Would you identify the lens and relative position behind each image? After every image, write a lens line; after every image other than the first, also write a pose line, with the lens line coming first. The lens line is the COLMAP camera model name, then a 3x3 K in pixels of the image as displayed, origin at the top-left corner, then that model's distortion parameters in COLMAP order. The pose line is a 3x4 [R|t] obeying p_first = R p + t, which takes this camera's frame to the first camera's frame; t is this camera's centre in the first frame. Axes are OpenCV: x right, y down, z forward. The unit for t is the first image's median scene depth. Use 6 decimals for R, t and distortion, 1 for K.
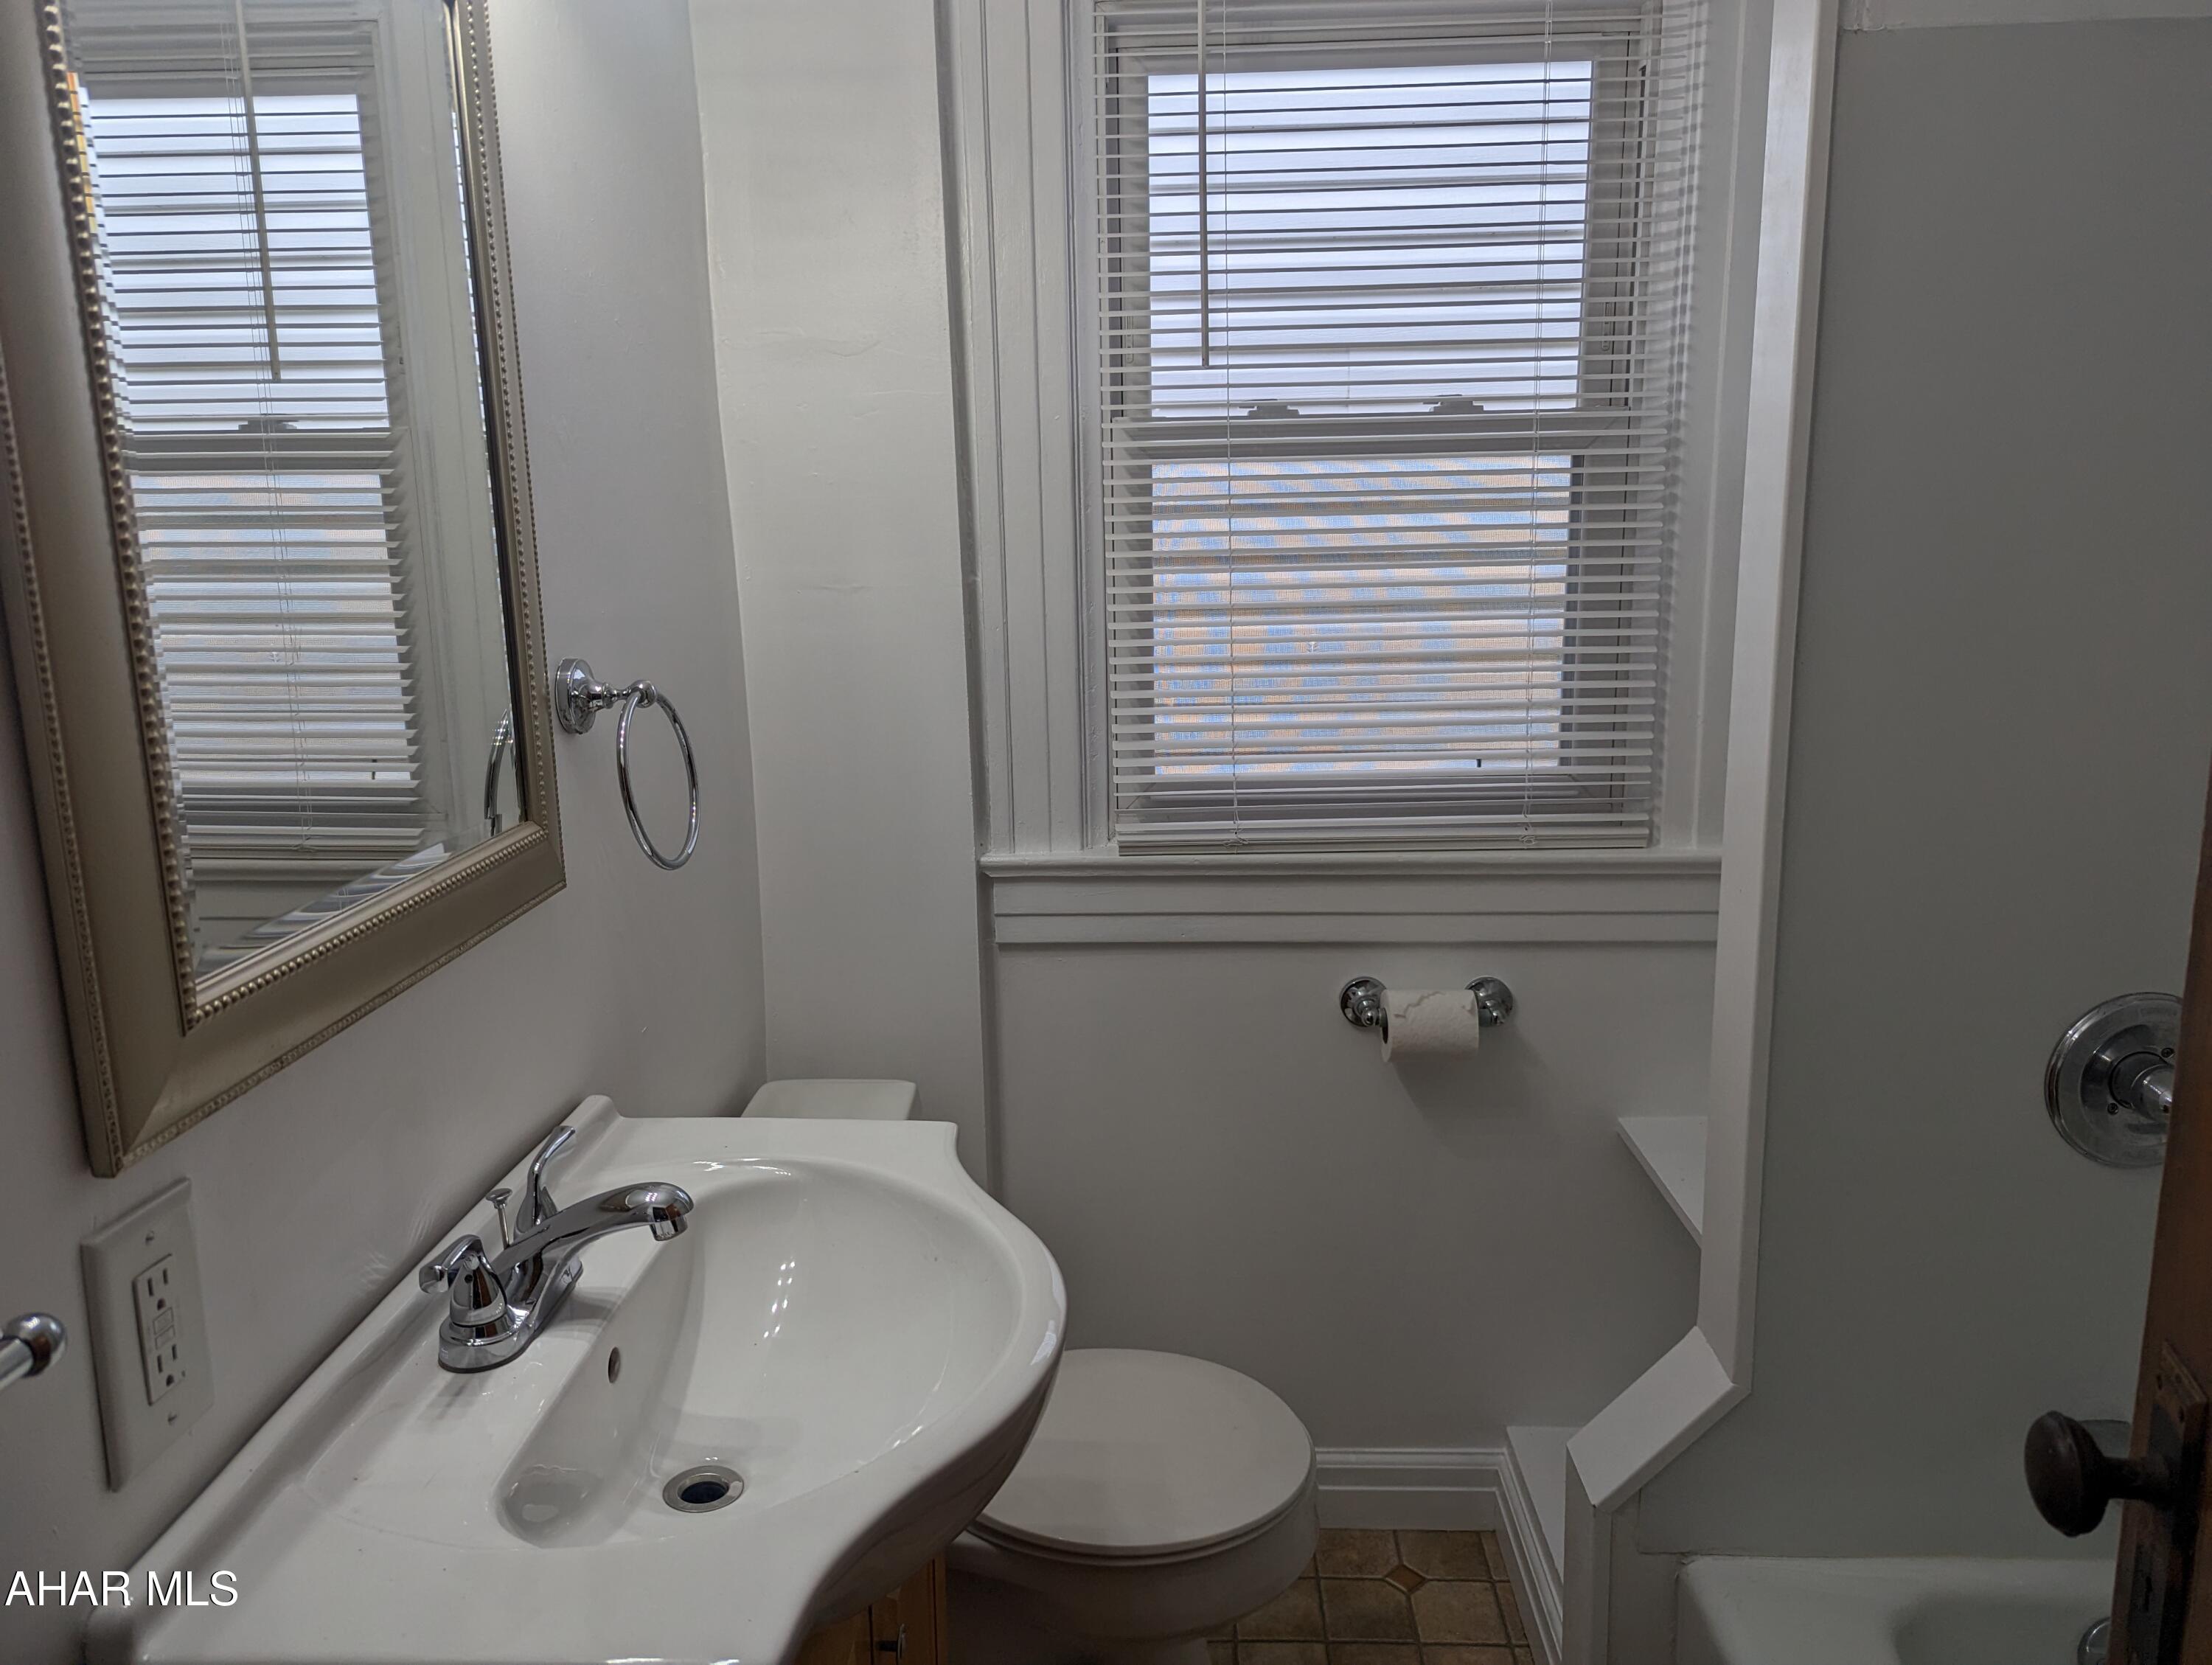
lens RADIAL K [[1528.9, 0, 1108.0], [0, 1528.9, 789.9], [0, 0, 1]] dist [0.003078, 0.004078]
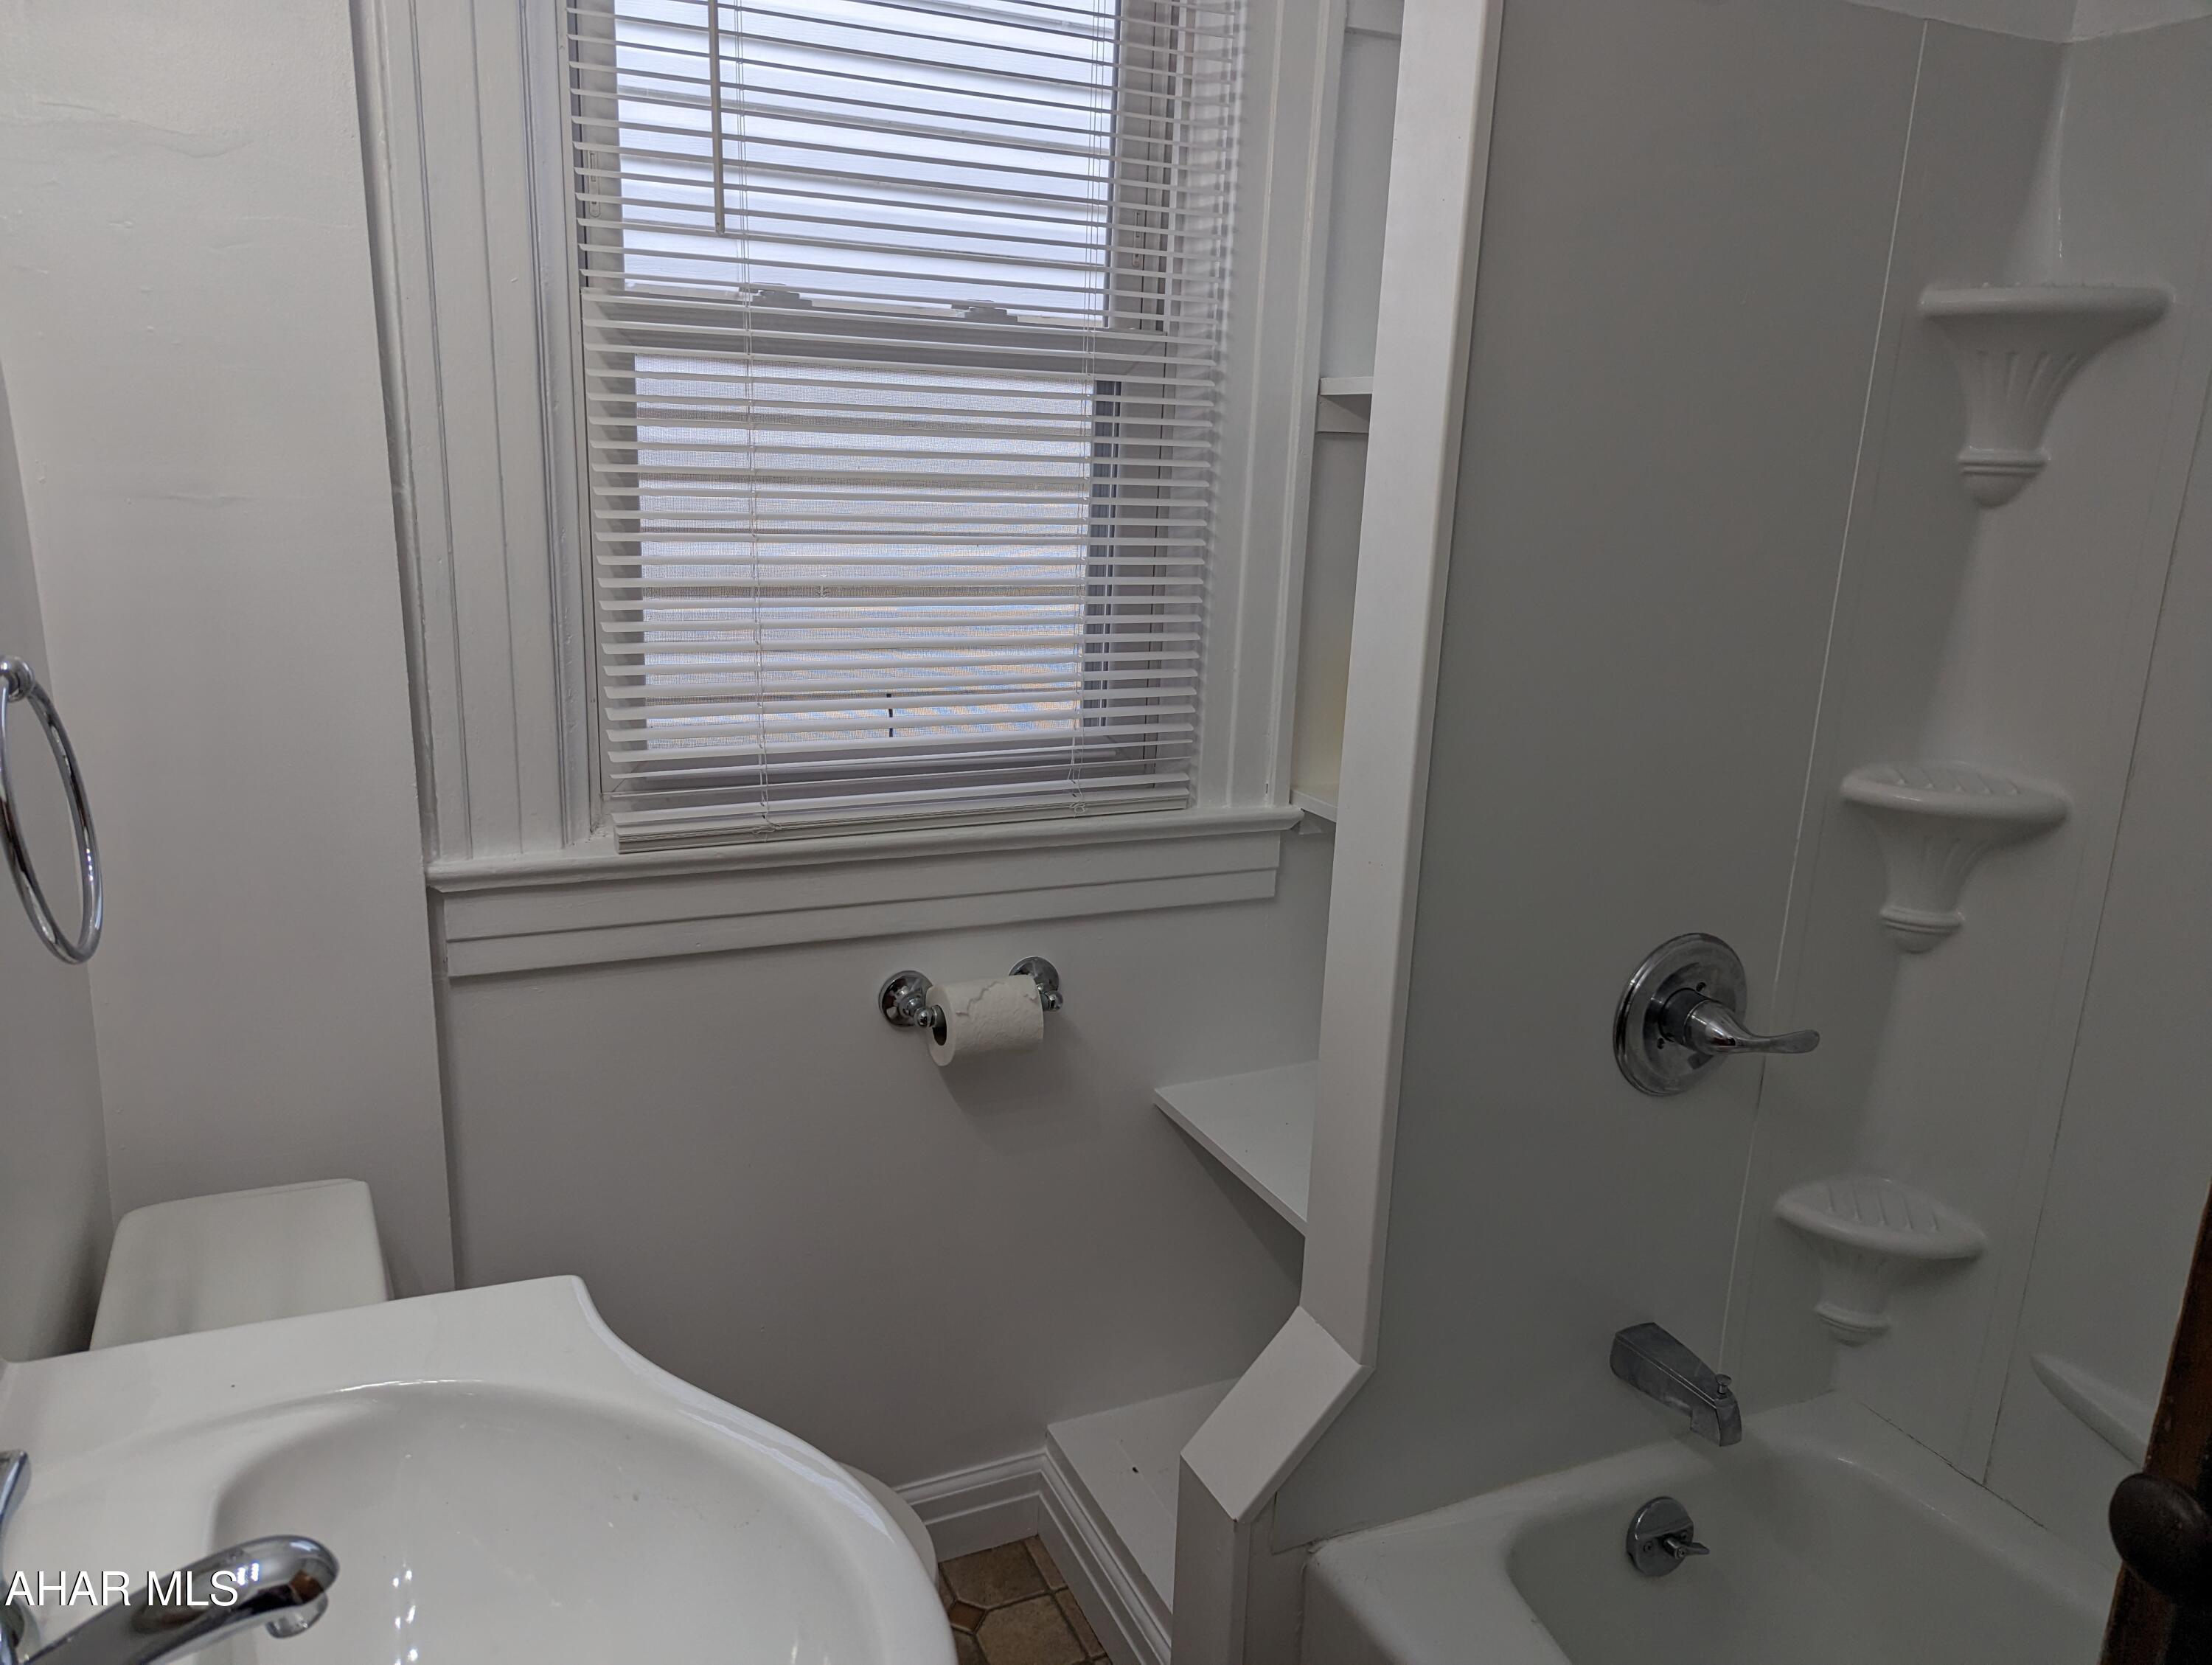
lens RADIAL K [[1541.6, 0, 1106.0], [0, 1541.6, 832.5], [0, 0, 1]] dist [0.040994, -0.044228]
pose [[0.891753, -0.057901, 0.448804, -0.125363], [0.024250, 0.996470, 0.080373, -0.026174], [-0.451873, -0.060790, 0.890009, 0.169635]]
